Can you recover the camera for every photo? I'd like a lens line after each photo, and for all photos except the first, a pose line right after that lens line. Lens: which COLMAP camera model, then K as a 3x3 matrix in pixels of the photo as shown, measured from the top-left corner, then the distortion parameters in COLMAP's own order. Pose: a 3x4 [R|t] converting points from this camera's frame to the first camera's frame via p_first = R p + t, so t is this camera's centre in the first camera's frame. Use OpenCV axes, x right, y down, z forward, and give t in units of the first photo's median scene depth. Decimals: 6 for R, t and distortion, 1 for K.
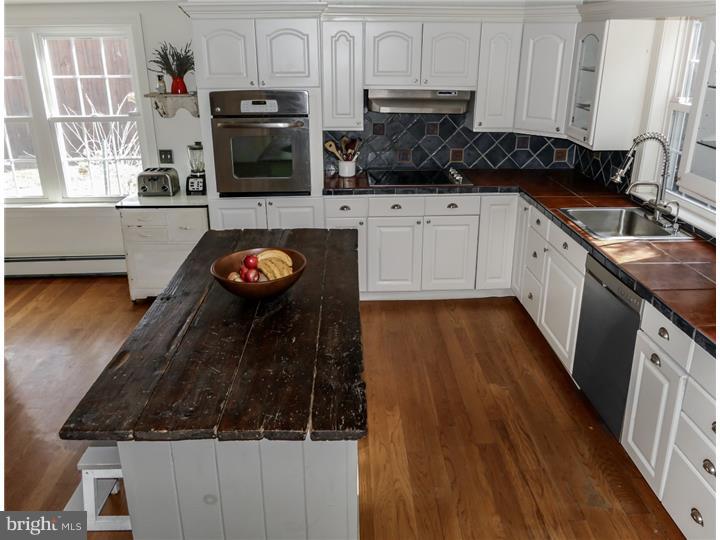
lens RADIAL K [[585.0, 0, 357.5], [0, 585.0, 250.0], [0, 0, 1]] dist [-0.015104, 0.040070]
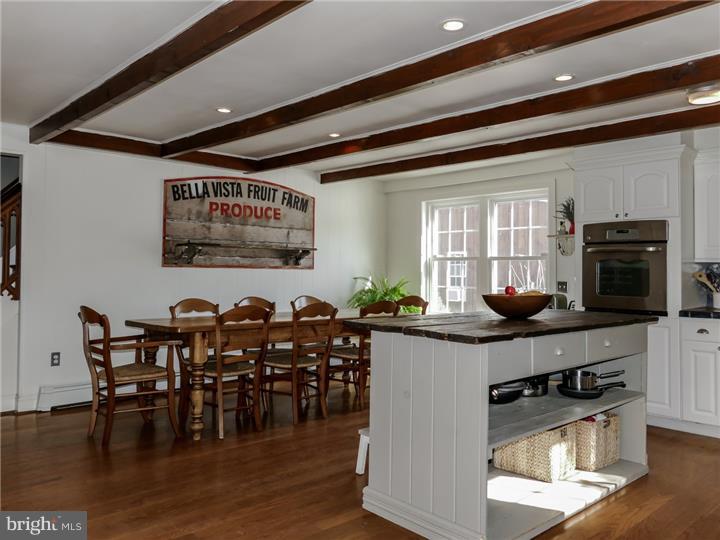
lens RADIAL K [[585.0, 0, 356.1], [0, 585.0, 263.7], [0, 0, 1]] dist [-0.015104, 0.040070]
pose [[0.659006, 0.007706, -0.752098, 0.324134], [-0.261413, 0.939955, -0.219425, 0.185319], [0.705248, 0.341210, 0.621451, -0.080138]]
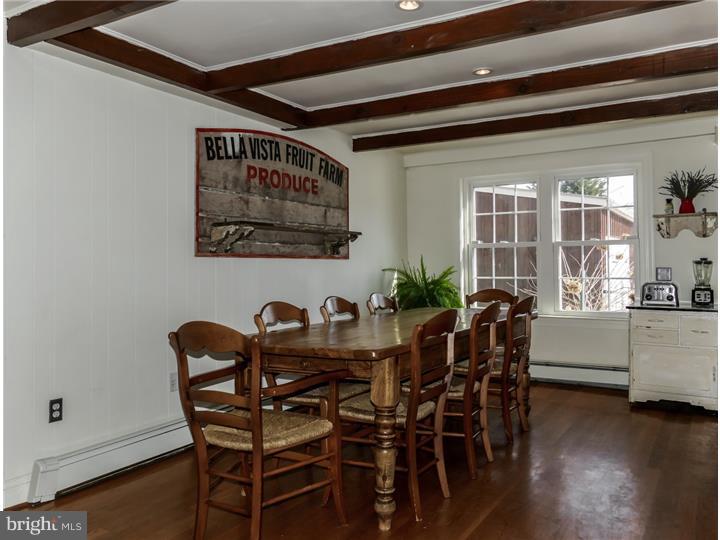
lens RADIAL K [[585.0, 0, 362.4], [0, 585.0, 255.0], [0, 0, 1]] dist [-0.015104, 0.040070]
pose [[0.842430, -0.005584, -0.538776, -0.229075], [-0.177915, 0.940977, -0.287940, 0.224216], [0.508584, 0.338425, 0.791714, -0.141216]]
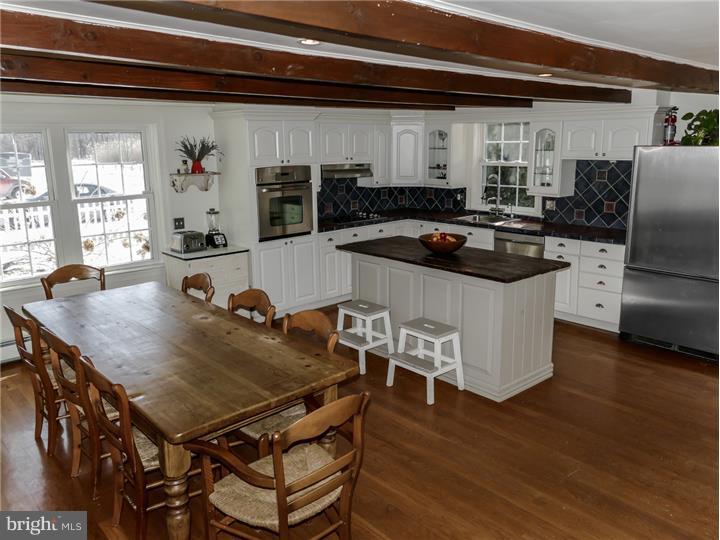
lens RADIAL K [[585.0, 0, 354.7], [0, 585.0, 266.5], [0, 0, 1]] dist [-0.015104, 0.040070]
pose [[0.753763, -0.143713, 0.641239, -0.916068], [0.220122, 0.974639, -0.040315, 0.069112], [-0.619183, 0.171539, 0.766281, -0.195409]]
